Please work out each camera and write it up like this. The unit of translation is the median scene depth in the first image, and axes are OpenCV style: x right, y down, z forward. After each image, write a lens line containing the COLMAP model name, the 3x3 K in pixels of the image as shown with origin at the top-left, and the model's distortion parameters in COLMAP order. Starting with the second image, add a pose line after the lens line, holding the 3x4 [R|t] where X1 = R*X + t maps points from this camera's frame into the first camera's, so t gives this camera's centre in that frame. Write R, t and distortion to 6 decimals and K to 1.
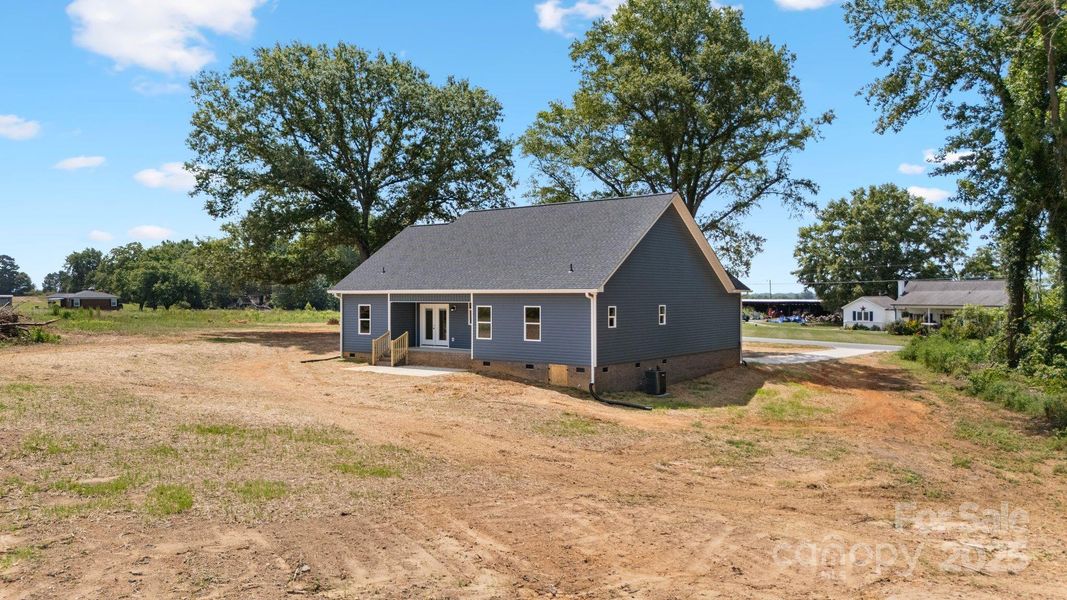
lens RADIAL K [[800.7, 0, 533.5], [0, 800.7, 300.0], [0, 0, 1]] dist [0.078651, -0.101305]
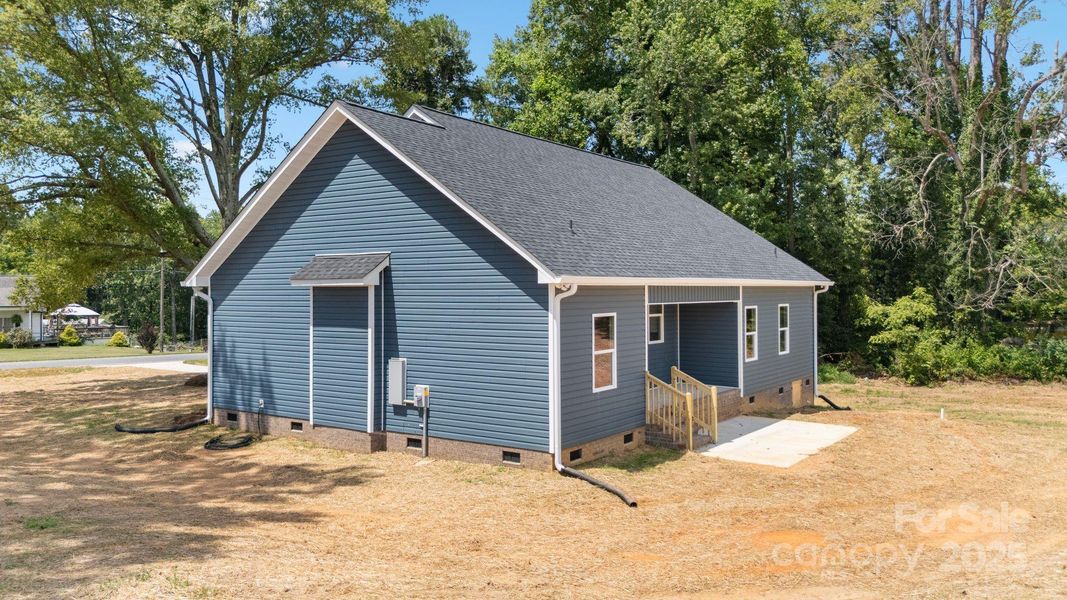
lens RADIAL K [[800.7, 0, 533.5], [0, 800.7, 300.0], [0, 0, 1]] dist [0.078651, -0.101305]
pose [[-0.033981, -0.009323, 0.999379, -0.598702], [0.011733, 0.999884, 0.009727, -0.004972], [-0.999354, 0.012056, -0.033867, 1.054365]]
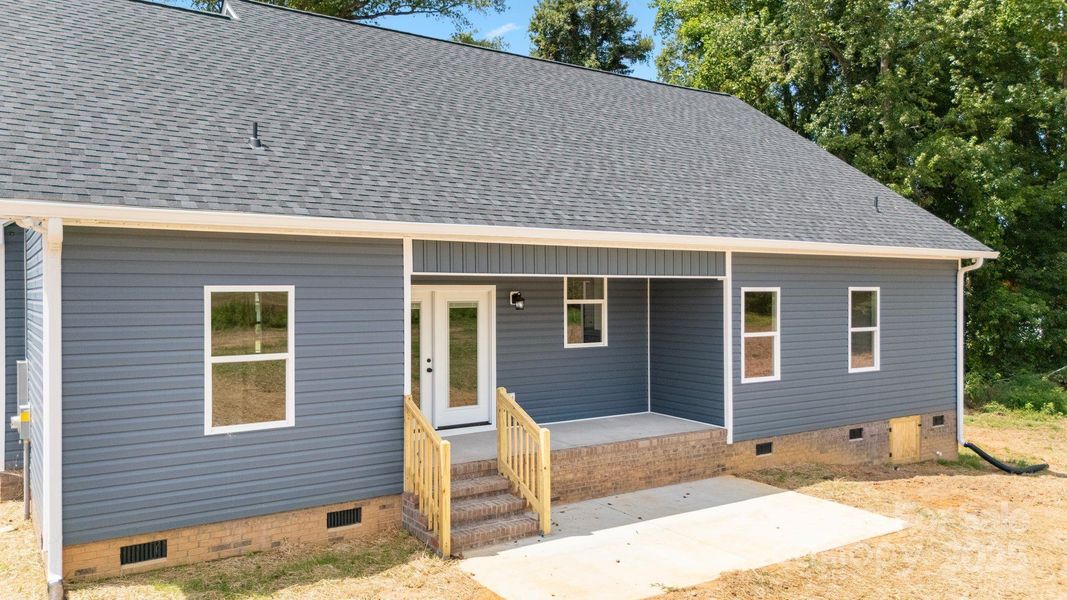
lens RADIAL K [[800.7, 0, 533.5], [0, 800.7, 300.0], [0, 0, 1]] dist [0.078651, -0.101305]
pose [[0.320162, -0.007367, 0.947334, -0.386510], [0.008914, 0.999949, 0.004764, 0.008971], [-0.947321, 0.006919, 0.320211, 0.870289]]
